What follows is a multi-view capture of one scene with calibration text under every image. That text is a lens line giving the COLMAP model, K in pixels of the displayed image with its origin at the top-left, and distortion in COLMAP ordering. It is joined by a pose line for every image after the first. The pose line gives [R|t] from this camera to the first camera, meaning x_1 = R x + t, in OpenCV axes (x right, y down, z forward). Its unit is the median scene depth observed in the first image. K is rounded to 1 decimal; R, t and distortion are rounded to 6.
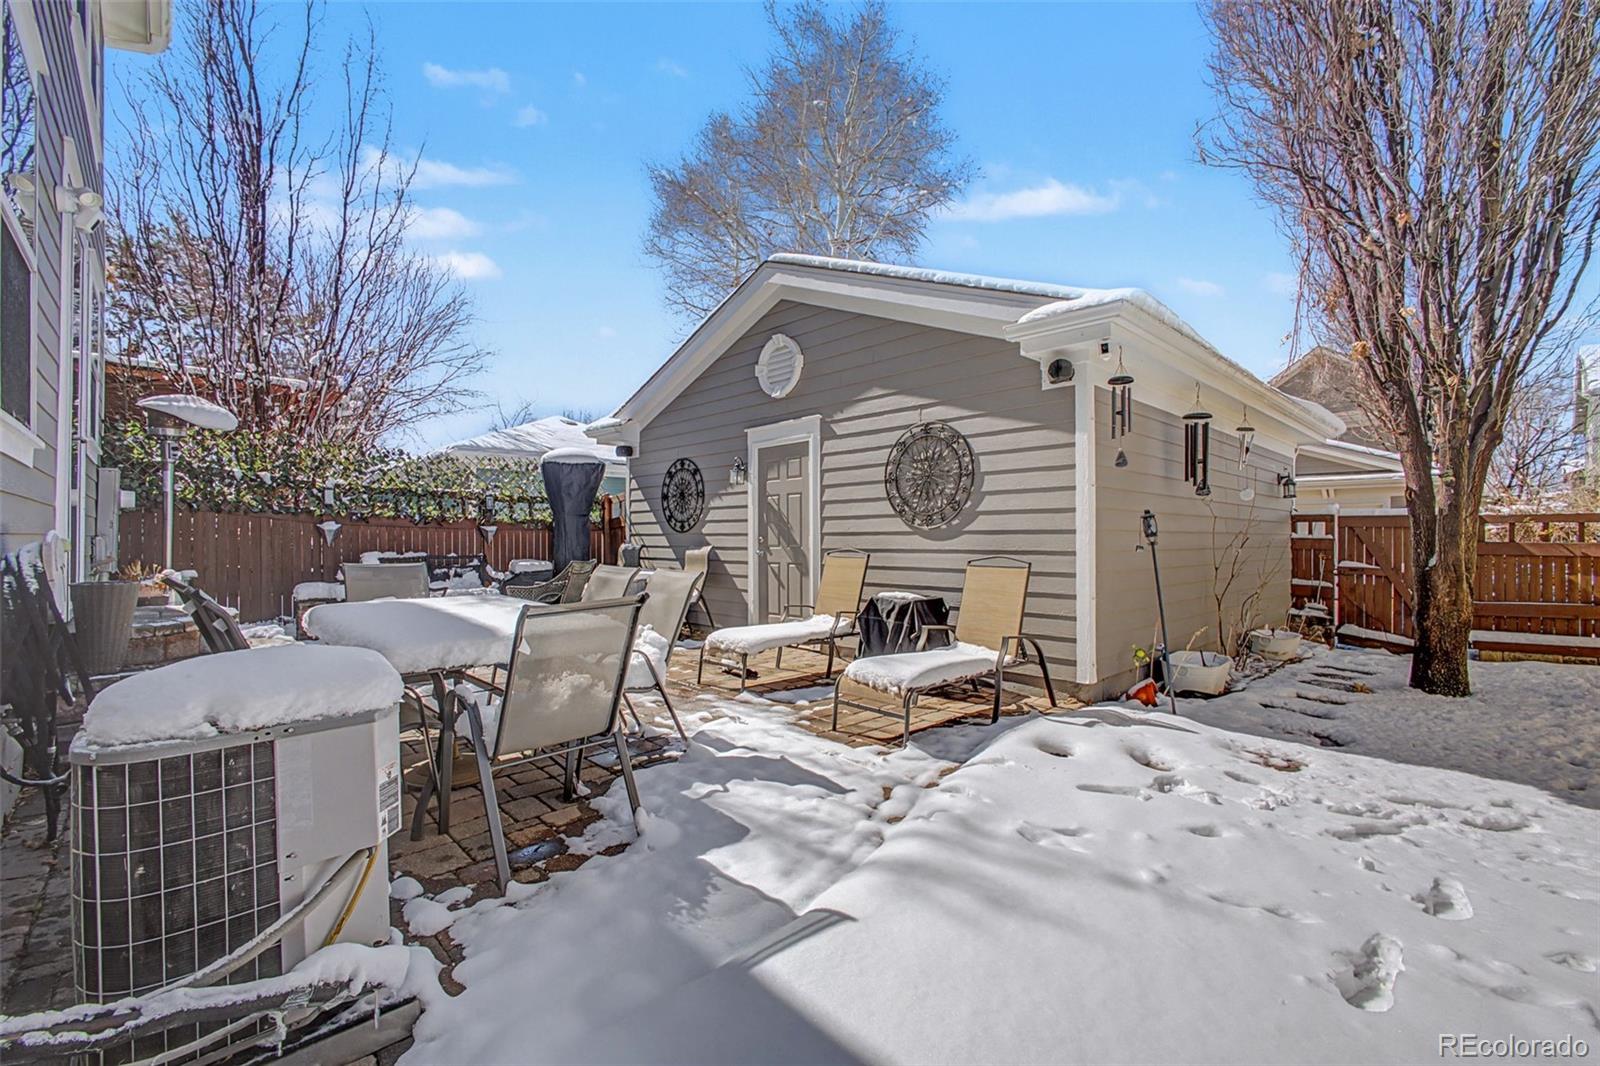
lens RADIAL K [[687.9, 0, 798.6], [0, 687.9, 533.7], [0, 0, 1]] dist [0.000546, 0.000892]
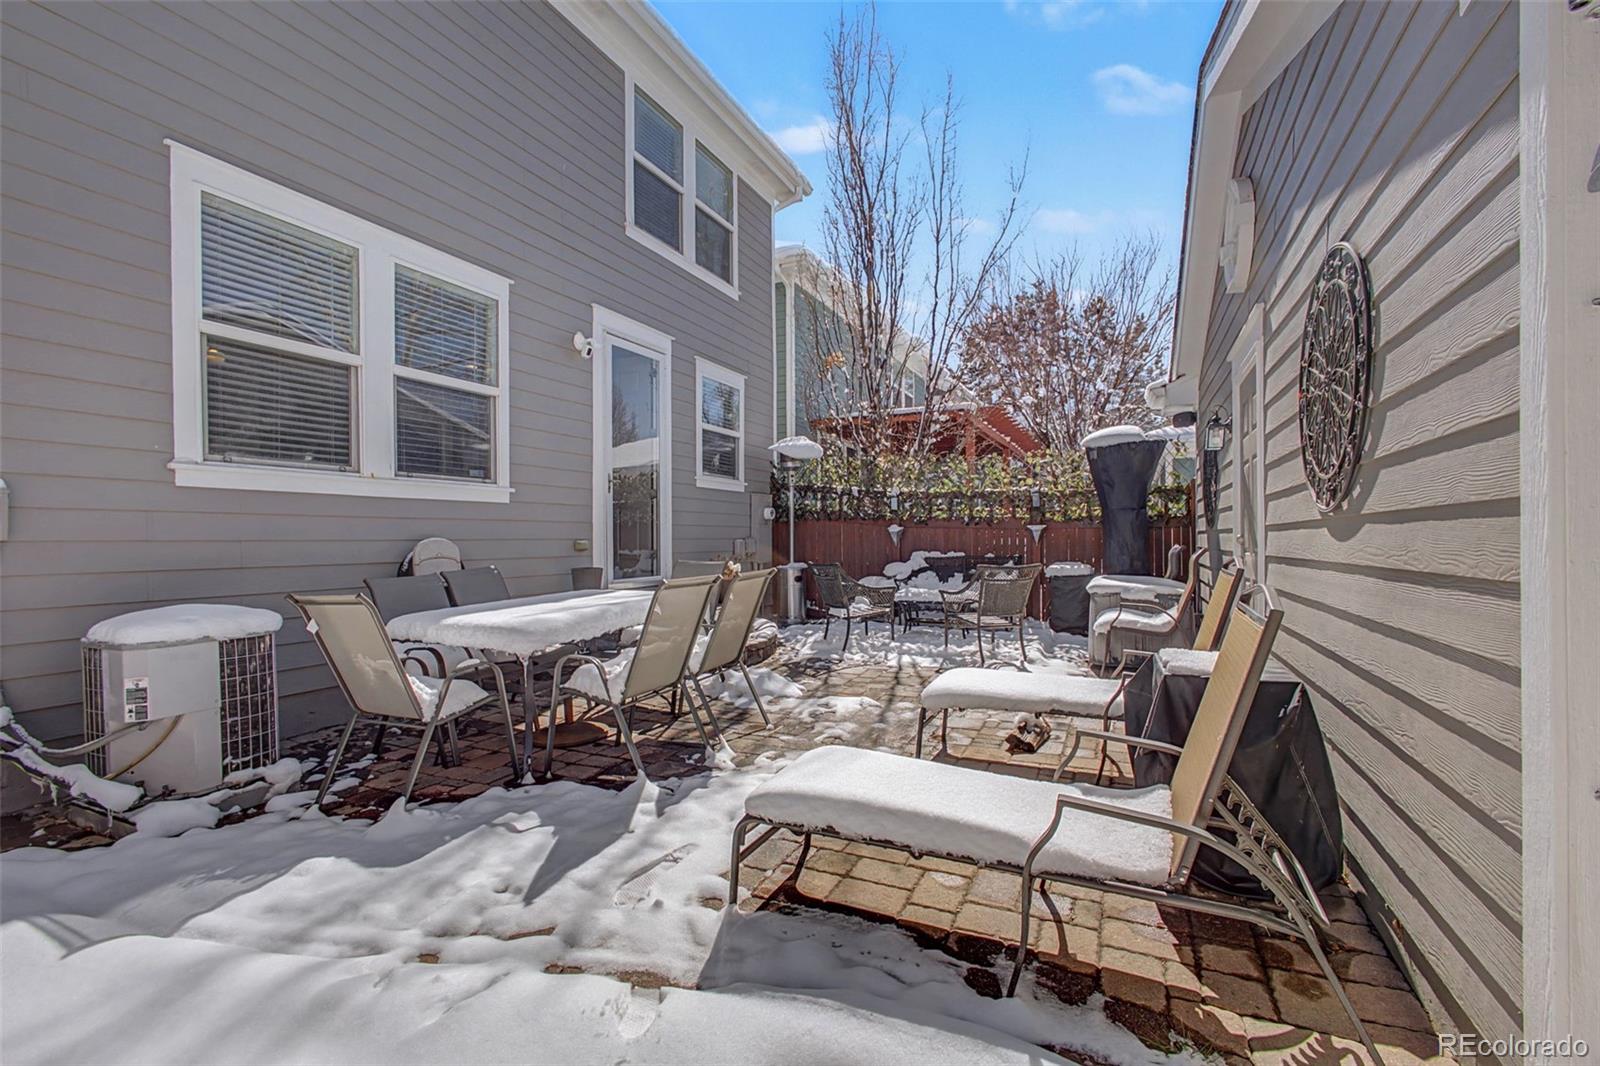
lens RADIAL K [[687.9, 0, 795.3], [0, 687.9, 547.3], [0, 0, 1]] dist [0.000546, 0.000892]
pose [[0.364336, 0.007897, -0.931234, 0.615510], [0.012129, 0.999839, 0.013224, 0.005375], [0.931189, -0.016113, 0.364182, 0.752366]]
